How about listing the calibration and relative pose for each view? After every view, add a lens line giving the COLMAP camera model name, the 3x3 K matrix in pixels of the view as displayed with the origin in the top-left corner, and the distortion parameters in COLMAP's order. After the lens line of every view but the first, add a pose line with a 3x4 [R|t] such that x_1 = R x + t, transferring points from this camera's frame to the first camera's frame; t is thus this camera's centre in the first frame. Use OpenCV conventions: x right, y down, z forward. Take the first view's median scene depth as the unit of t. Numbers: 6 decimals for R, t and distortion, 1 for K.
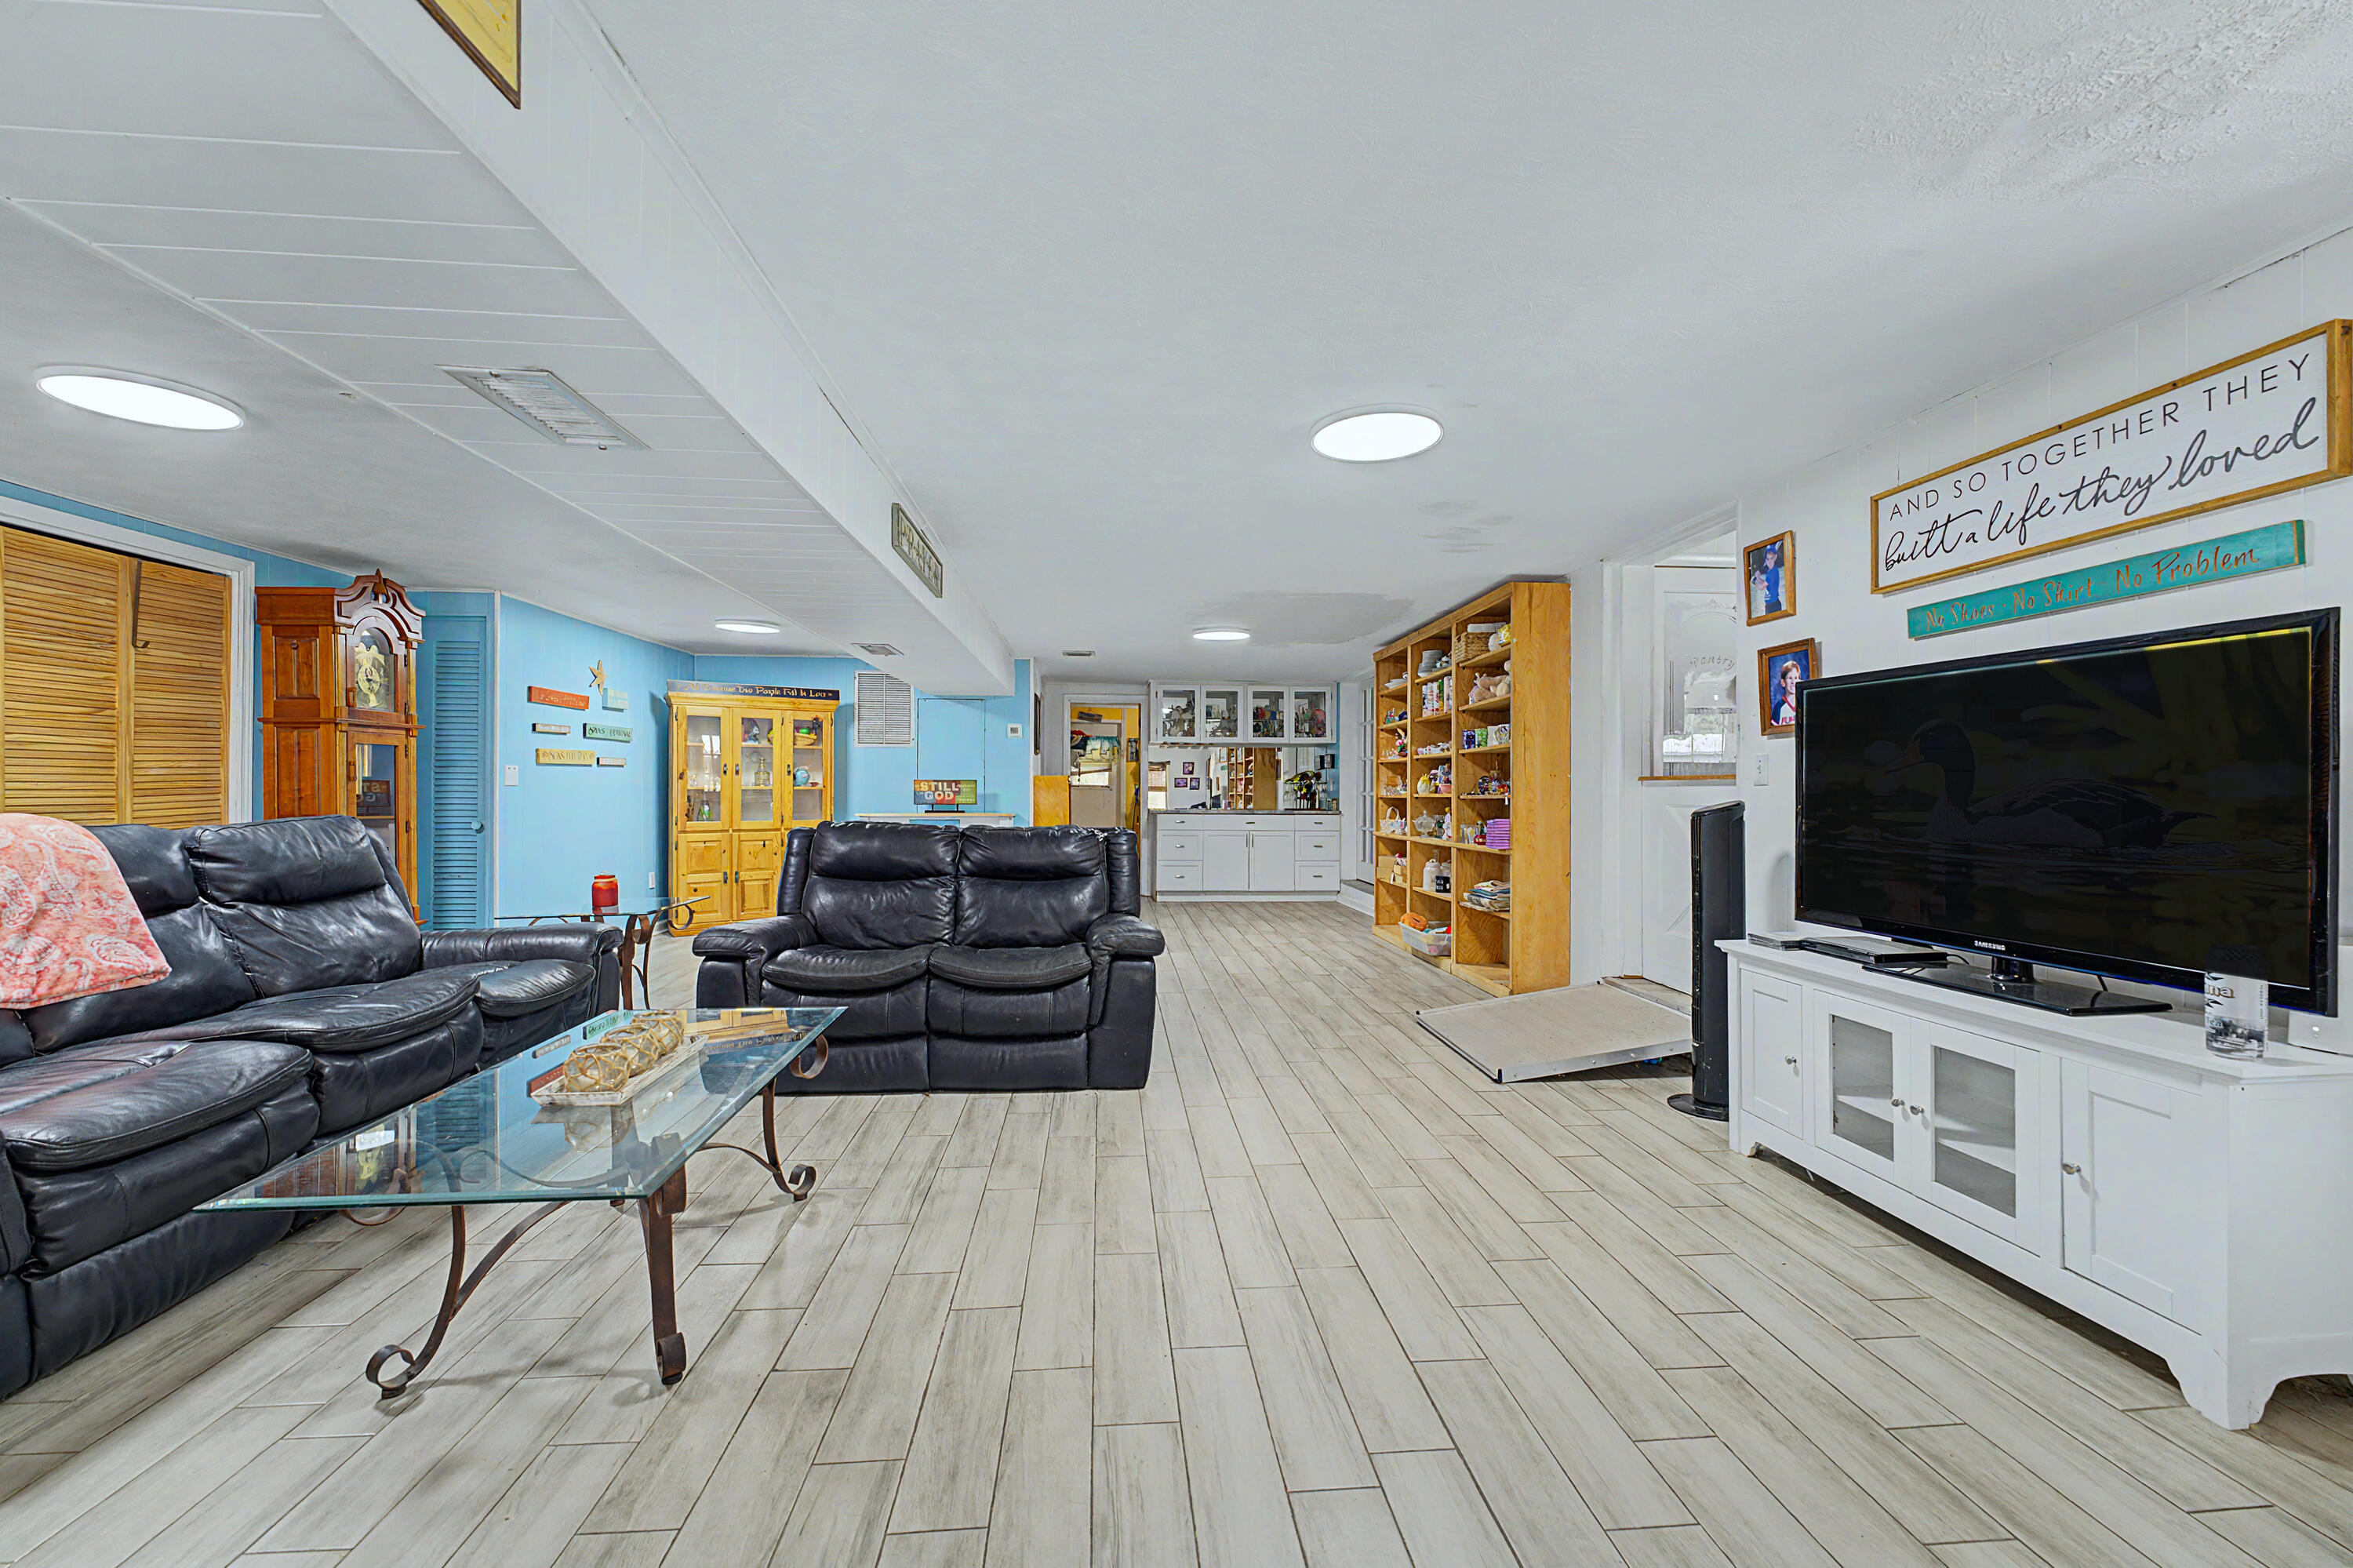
lens RADIAL K [[952.7, 0, 1175.7], [0, 952.7, 787.6], [0, 0, 1]] dist [0.000454, -0.000200]
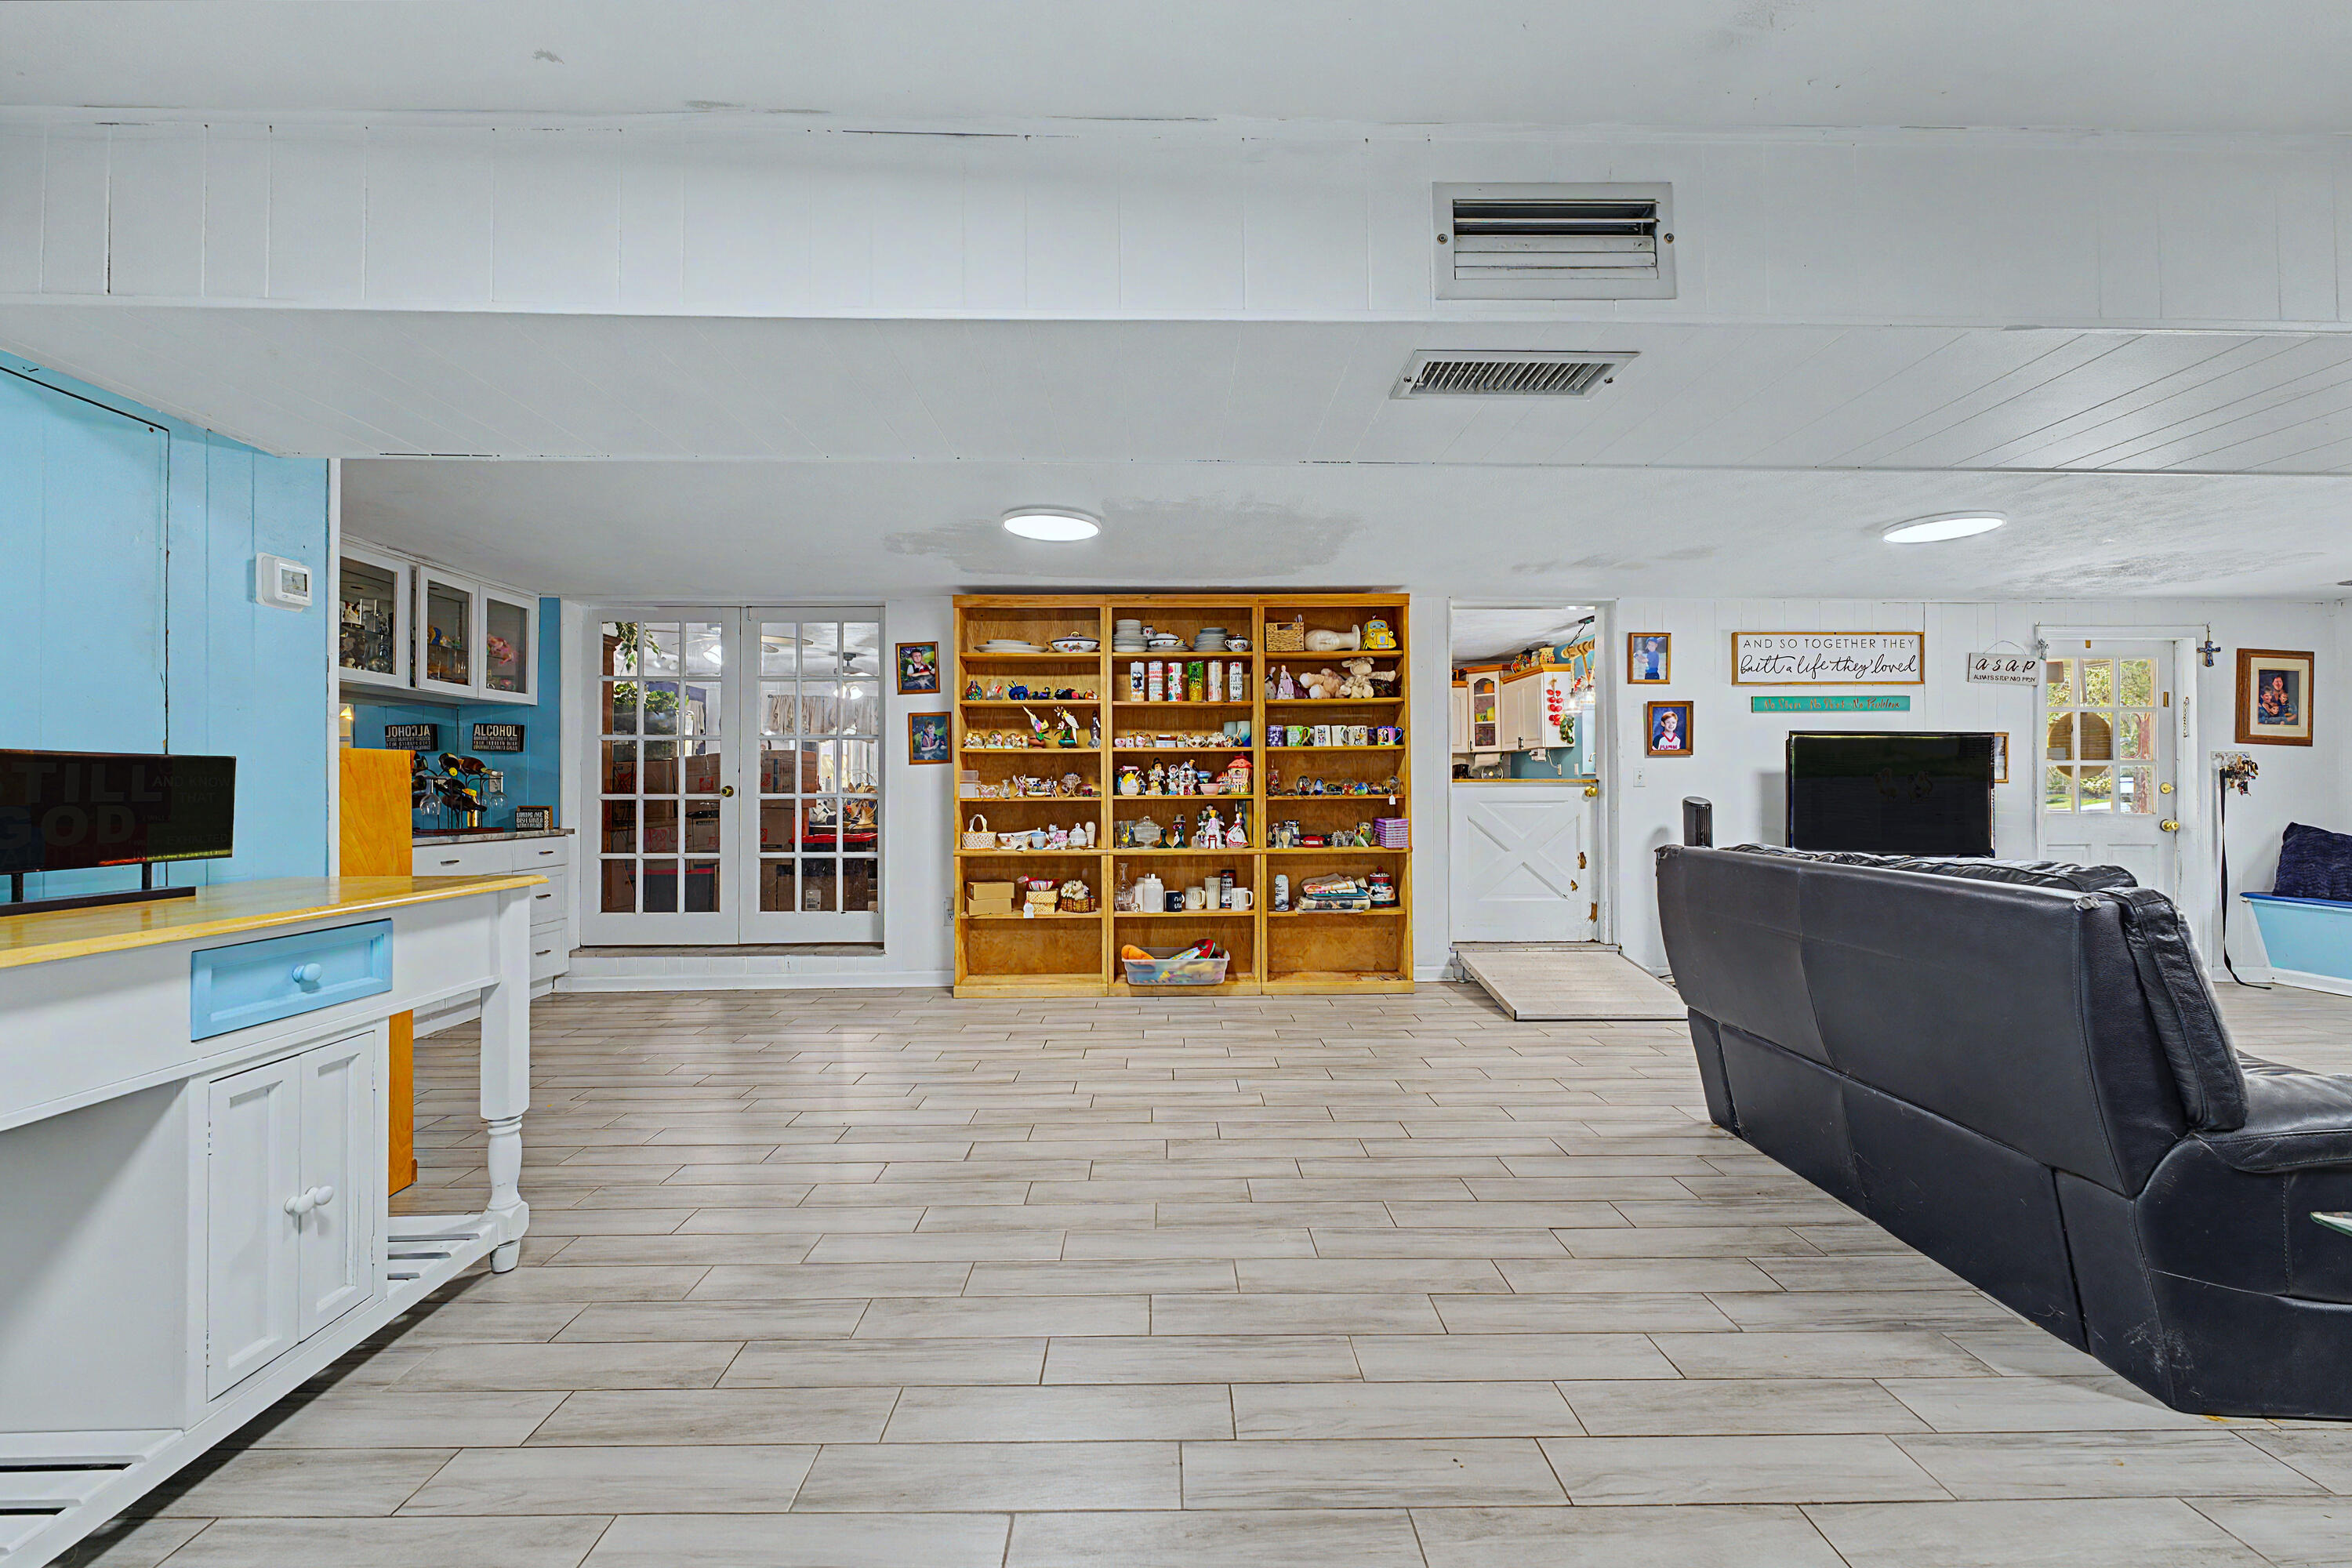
lens RADIAL K [[952.3, 0, 1166.3], [0, 952.3, 778.1], [0, 0, 1]] dist [0.000454, -0.000200]
pose [[0.056106, 0.008075, 0.998392, -1.011485], [-0.001091, 0.999967, -0.008026, -0.004171], [-0.998424, -0.000639, 0.056113, 1.718808]]
